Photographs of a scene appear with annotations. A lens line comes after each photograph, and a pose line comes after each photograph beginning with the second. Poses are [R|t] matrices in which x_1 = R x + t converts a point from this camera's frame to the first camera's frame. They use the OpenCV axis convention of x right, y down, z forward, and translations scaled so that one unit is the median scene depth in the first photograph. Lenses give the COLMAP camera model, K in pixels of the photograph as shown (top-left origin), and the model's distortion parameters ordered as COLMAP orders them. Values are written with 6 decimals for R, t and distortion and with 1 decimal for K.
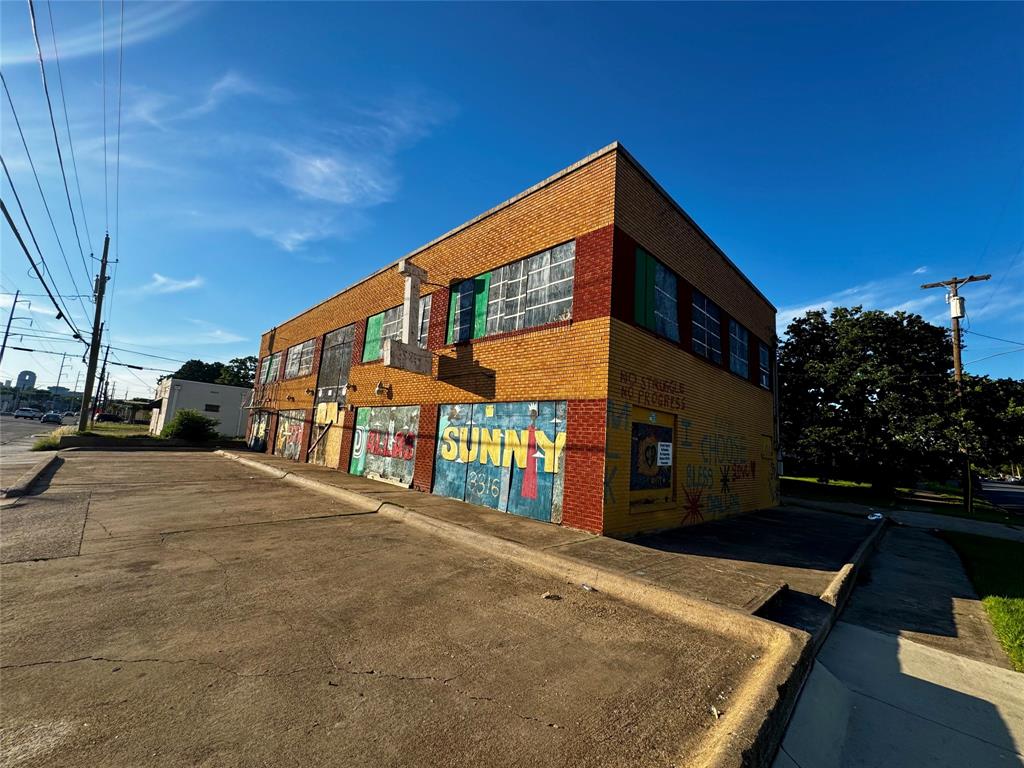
lens RADIAL K [[407.4, 0, 506.8], [0, 407.4, 382.3], [0, 0, 1]] dist [0.000300, -0.000113]
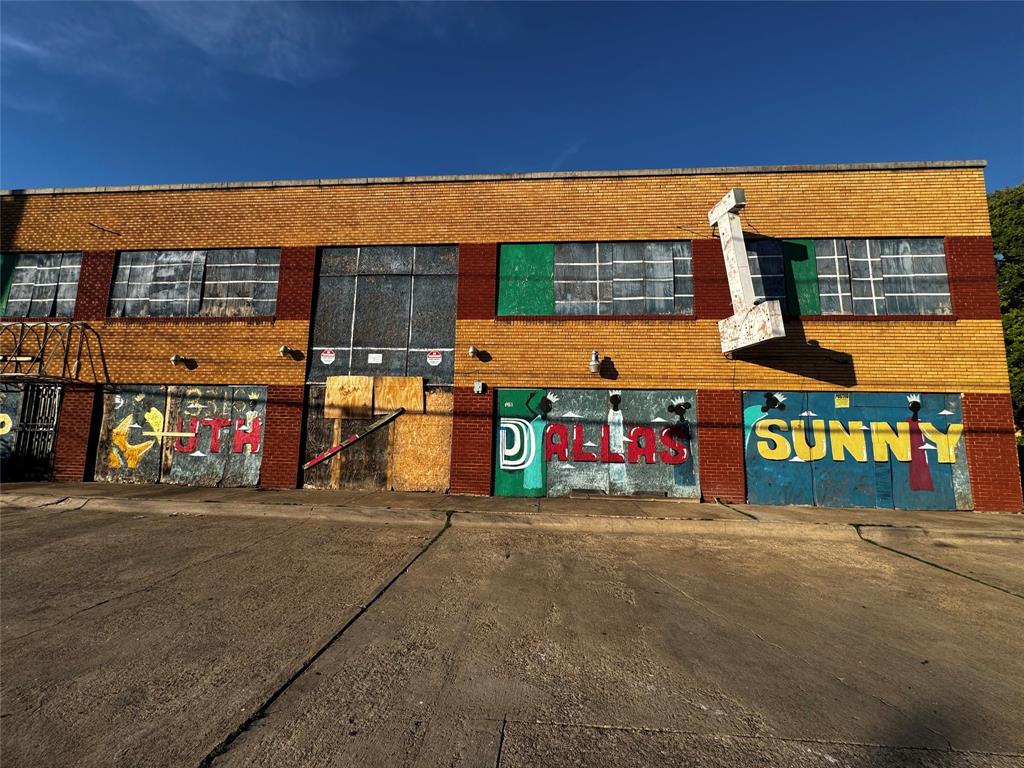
lens RADIAL K [[407.4, 0, 512.1], [0, 407.4, 381.7], [0, 0, 1]] dist [0.000300, -0.000113]
pose [[0.748583, 0.027125, 0.662486, -1.102627], [-0.066445, 0.997202, 0.034250, 0.043104], [-0.659704, -0.069658, 0.748290, 0.767078]]
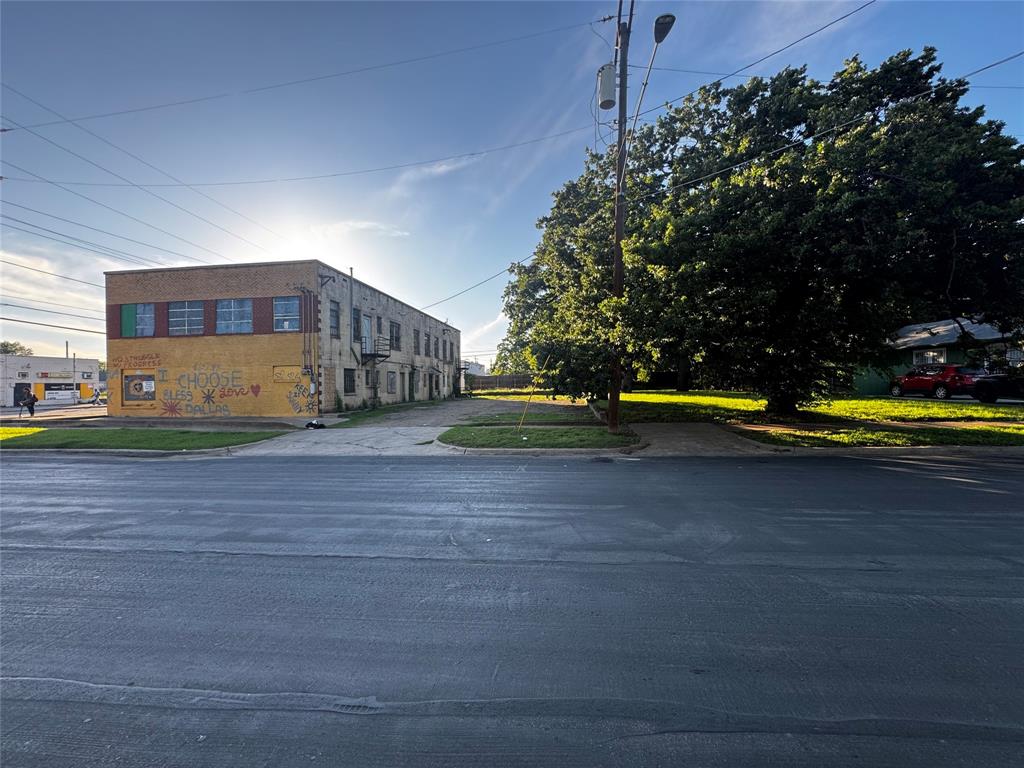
lens RADIAL K [[407.4, 0, 509.7], [0, 407.4, 382.6], [0, 0, 1]] dist [0.000300, -0.000113]
pose [[0.608225, -0.082526, -0.789463, 3.092373], [0.170635, 0.984922, 0.028504, 0.391467], [0.775207, -0.152047, 0.613136, 1.037330]]
